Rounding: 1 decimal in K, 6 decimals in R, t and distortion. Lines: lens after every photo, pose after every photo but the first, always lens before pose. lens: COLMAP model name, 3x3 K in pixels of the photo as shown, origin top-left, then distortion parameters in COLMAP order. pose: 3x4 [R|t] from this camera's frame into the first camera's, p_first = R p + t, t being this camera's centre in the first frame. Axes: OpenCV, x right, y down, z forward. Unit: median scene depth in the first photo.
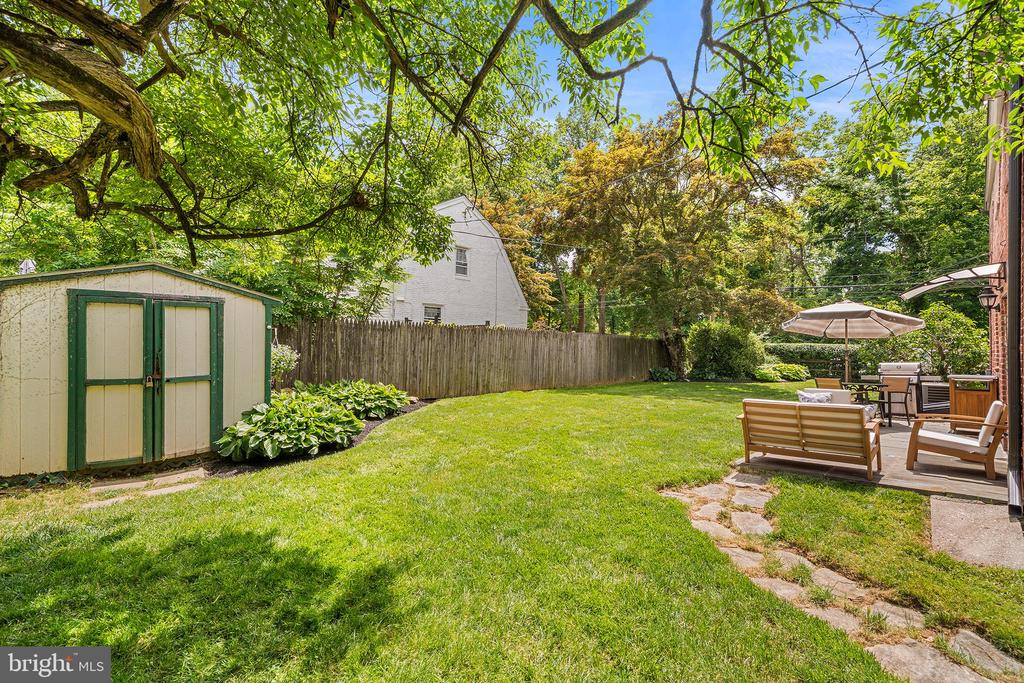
lens RADIAL K [[463.2, 0, 513.3], [0, 463.2, 354.1], [0, 0, 1]] dist [-0.000158, 0.000439]
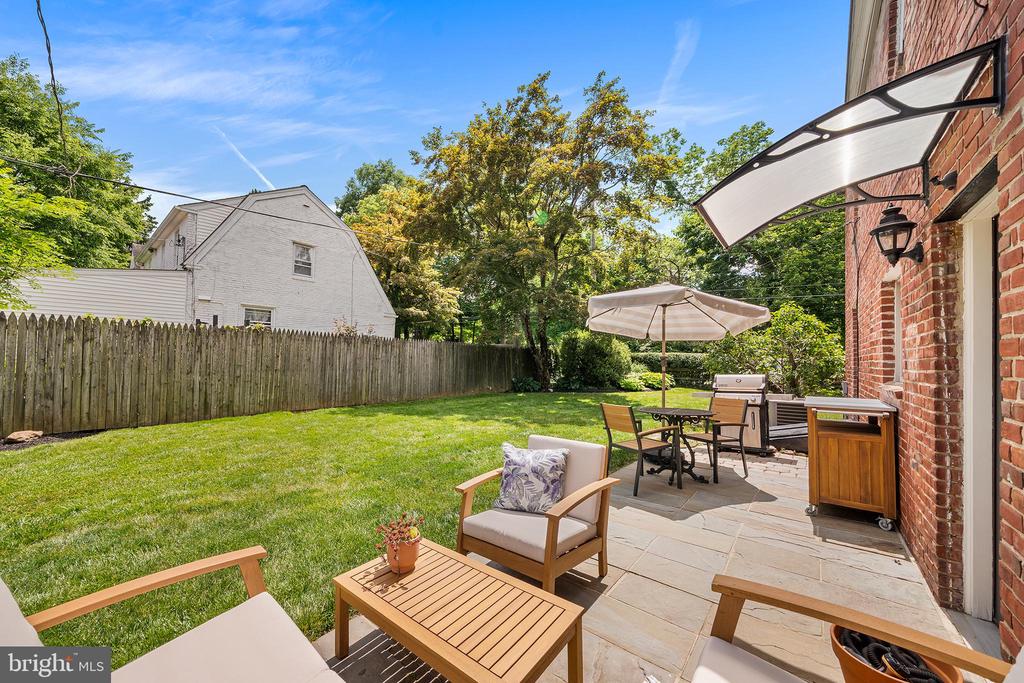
lens RADIAL K [[375.9, 0, 510.4], [0, 375.9, 365.2], [0, 0, 1]] dist [-0.000221, -0.000009]
pose [[0.994493, -0.001503, 0.104789, 0.226377], [0.000953, 0.999985, 0.005303, 0.000139], [-0.104795, -0.005174, 0.994480, 0.246957]]
